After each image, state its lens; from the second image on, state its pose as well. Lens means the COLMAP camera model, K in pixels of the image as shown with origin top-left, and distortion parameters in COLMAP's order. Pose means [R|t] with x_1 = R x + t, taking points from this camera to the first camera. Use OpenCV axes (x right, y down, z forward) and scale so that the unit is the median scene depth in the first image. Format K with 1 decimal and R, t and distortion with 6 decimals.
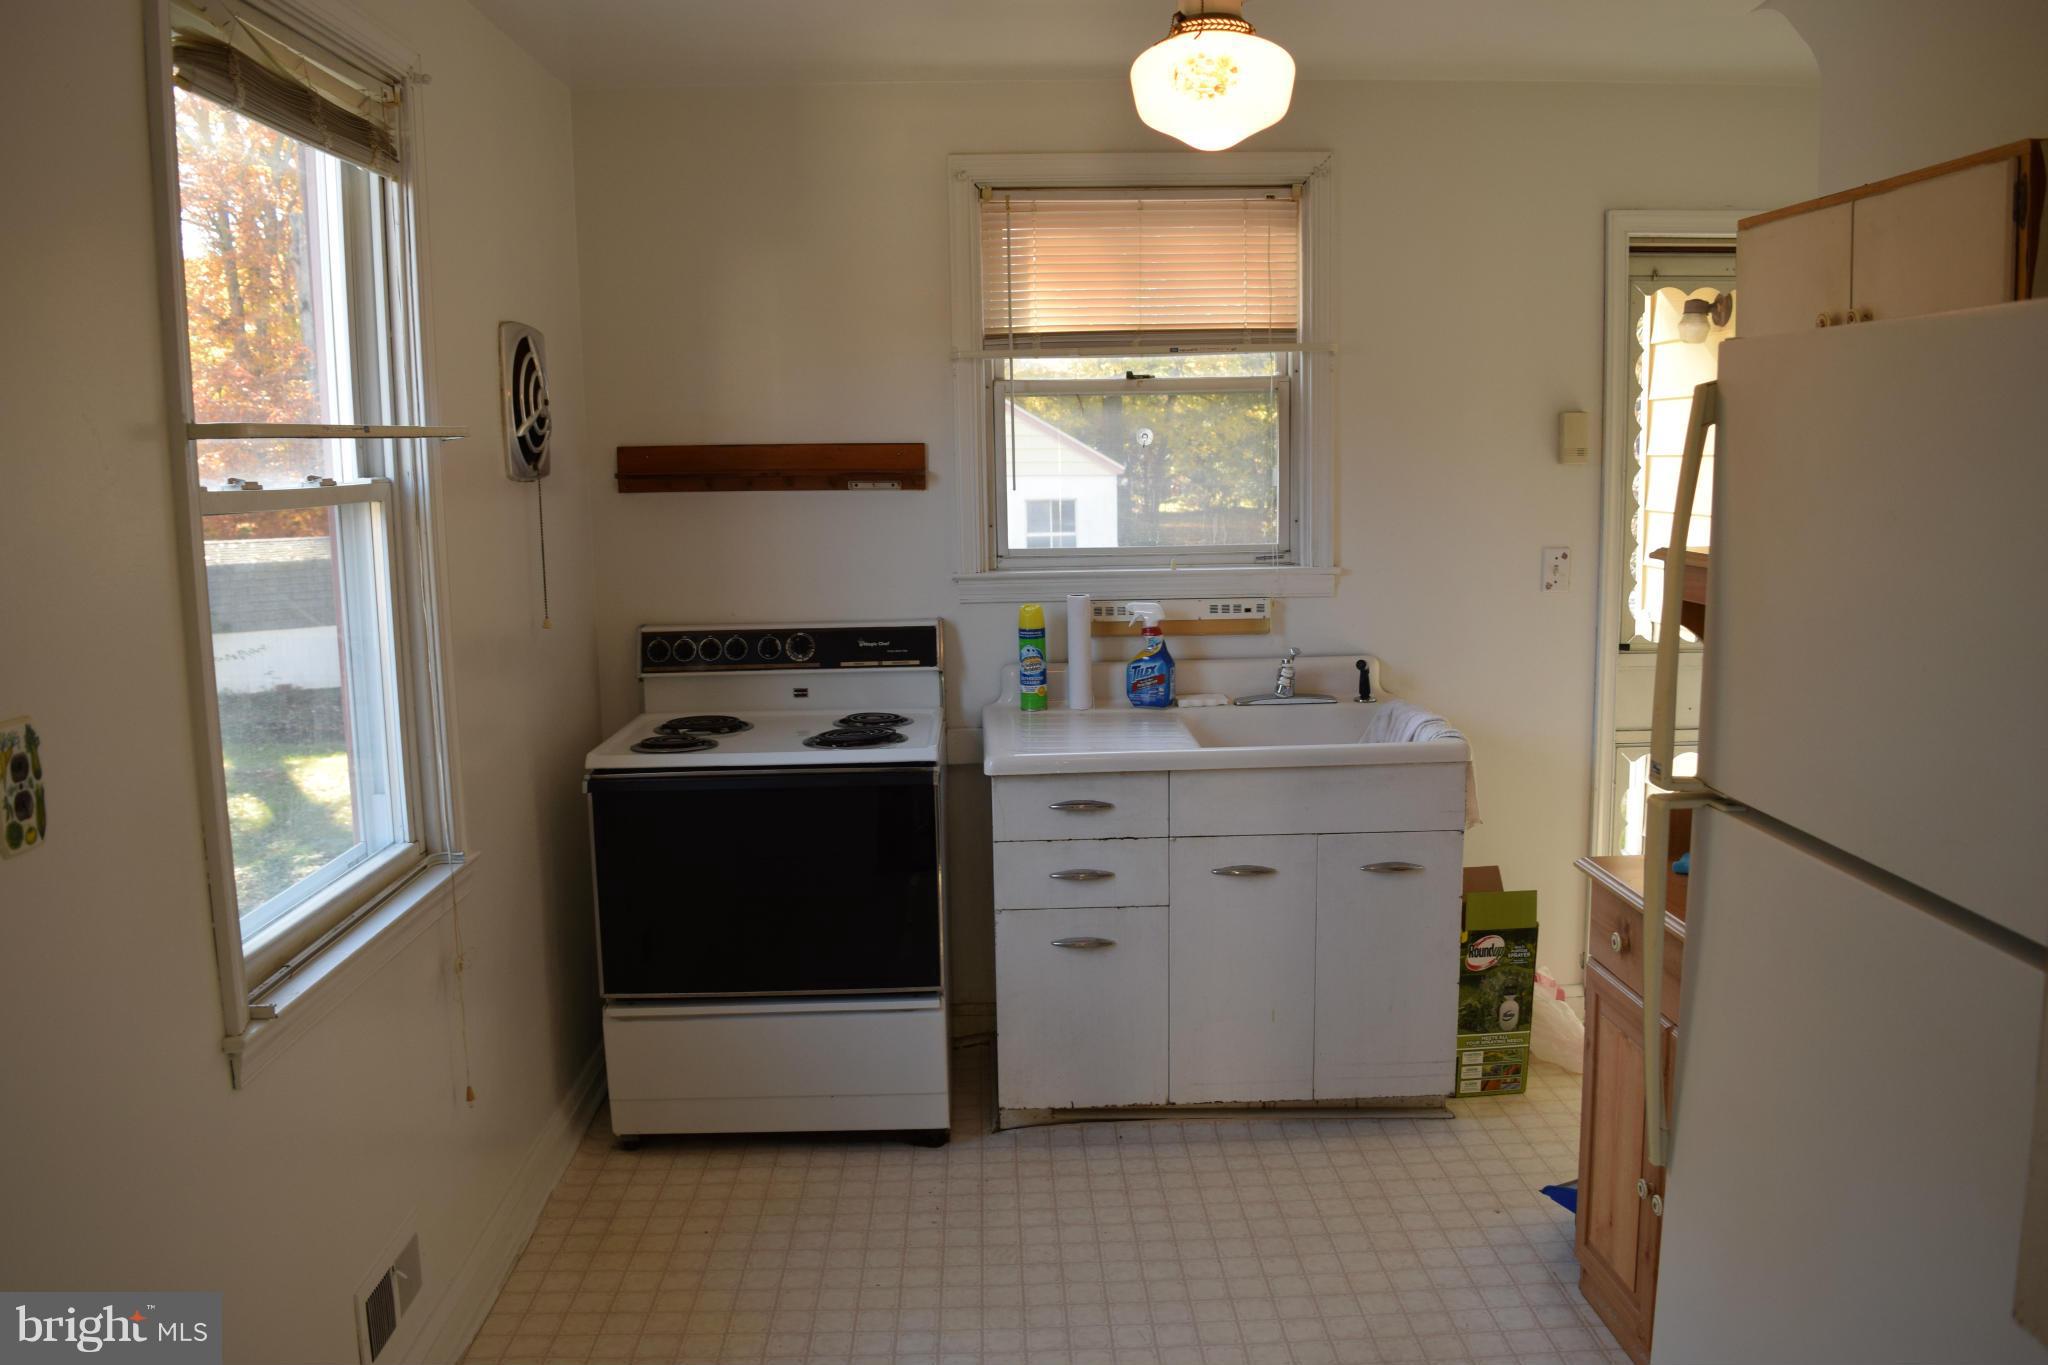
lens RADIAL K [[1603.7, 0, 1026.3], [0, 1603.7, 681.4], [0, 0, 1]] dist [-0.100387, 0.036121]
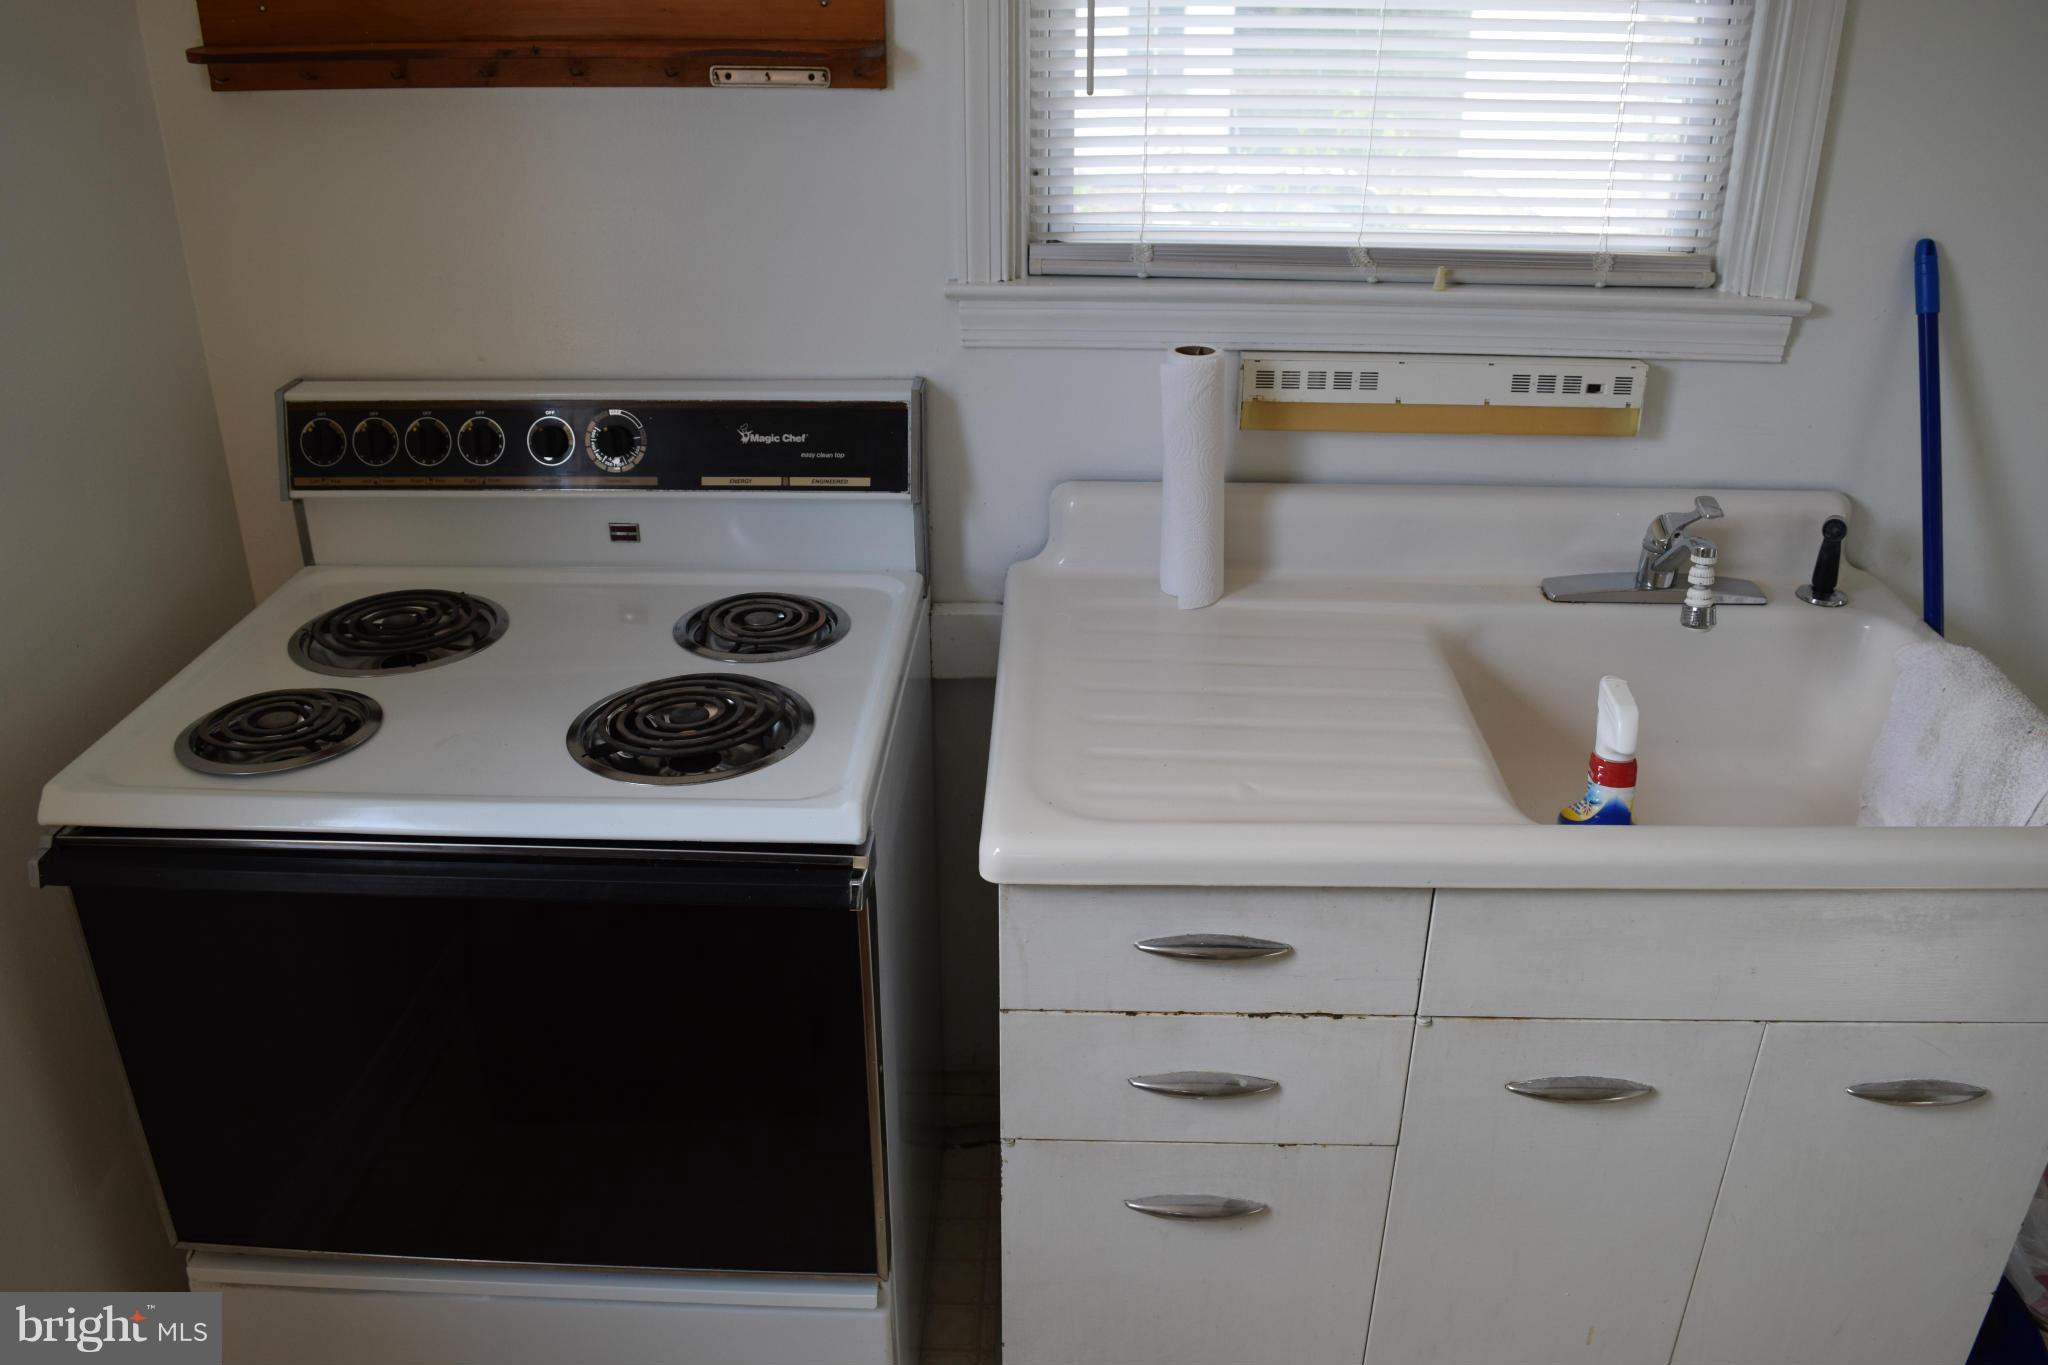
lens RADIAL K [[1603.7, 0, 1022.1], [0, 1603.7, 690.6], [0, 0, 1]] dist [-0.100387, 0.036121]
pose [[0.997836, 0.044063, -0.048794, 0.002101], [-0.027305, 0.952881, 0.302113, -0.095179], [0.059807, -0.300127, 0.952023, 0.546749]]
